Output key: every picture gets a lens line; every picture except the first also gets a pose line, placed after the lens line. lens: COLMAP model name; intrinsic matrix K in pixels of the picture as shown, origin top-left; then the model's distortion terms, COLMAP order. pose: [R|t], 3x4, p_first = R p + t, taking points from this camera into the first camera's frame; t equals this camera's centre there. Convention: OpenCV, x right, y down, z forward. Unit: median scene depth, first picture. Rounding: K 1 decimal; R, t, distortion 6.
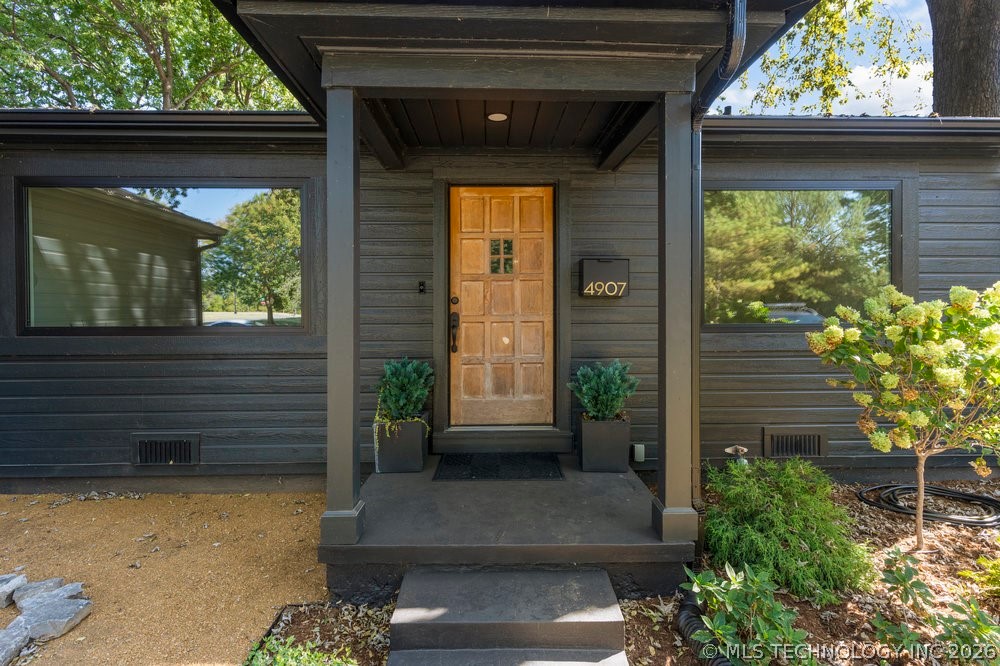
lens RADIAL K [[482.6, 0, 493.4], [0, 482.6, 316.7], [0, 0, 1]] dist [0.002178, 0.000753]
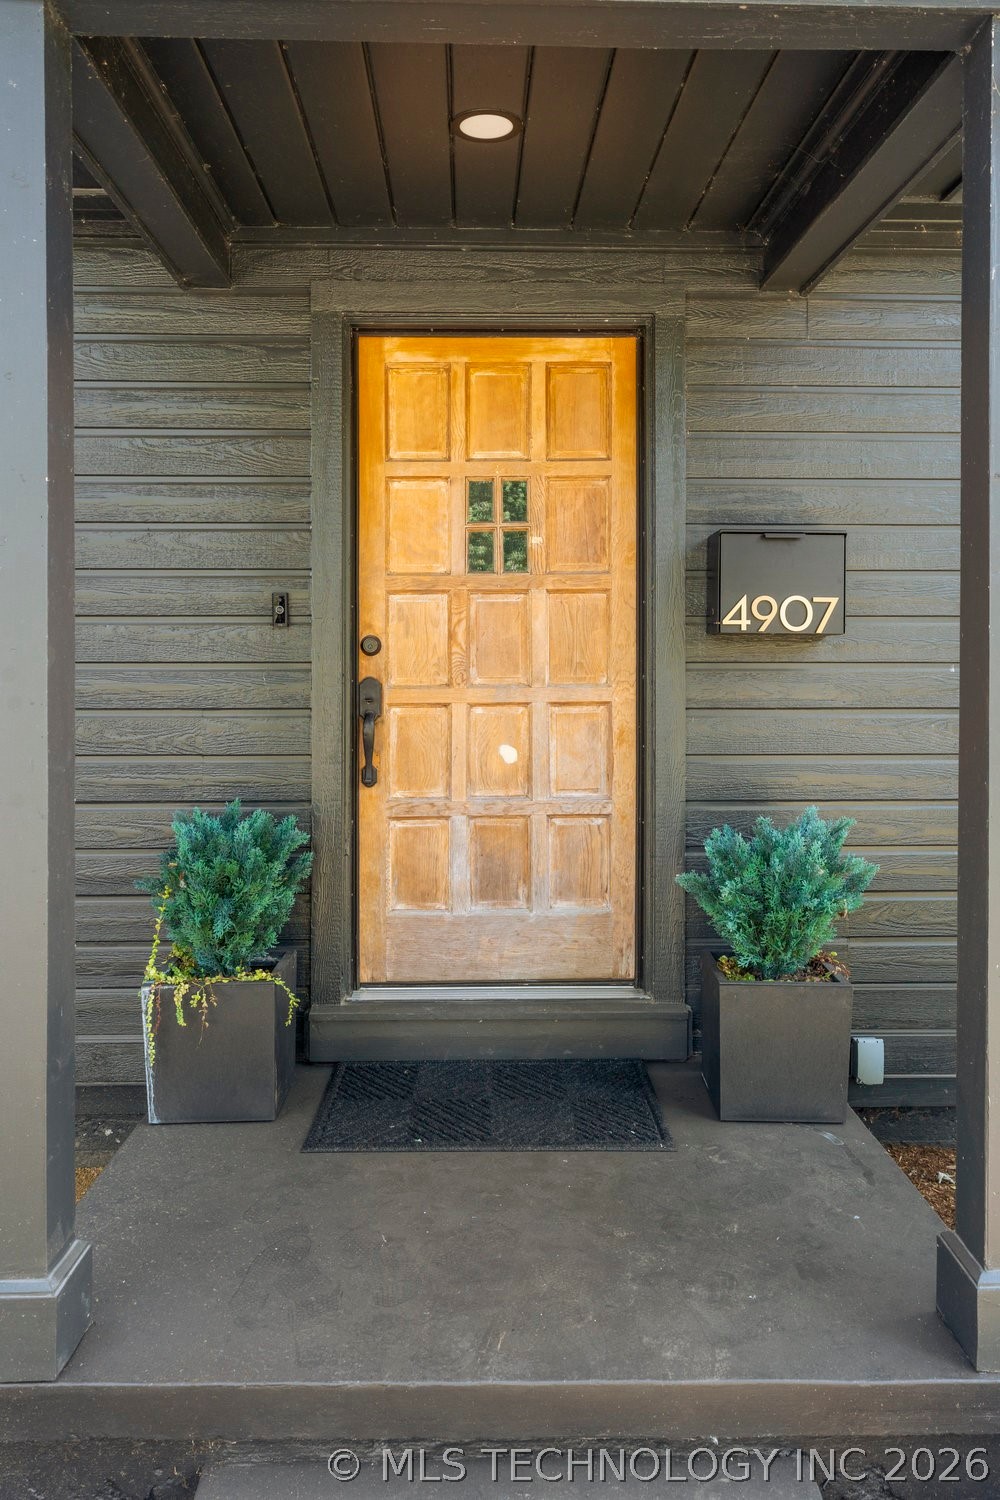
lens RADIAL K [[1119.6, 0, 487.3], [0, 1119.6, 709.9], [0, 0, 1]] dist [0.007195, 0.005630]
pose [[0.999976, 0.001325, 0.006827, 0.003935], [-0.001501, 0.999666, 0.025787, -0.006930], [-0.006790, -0.025797, 0.999644, 0.150110]]
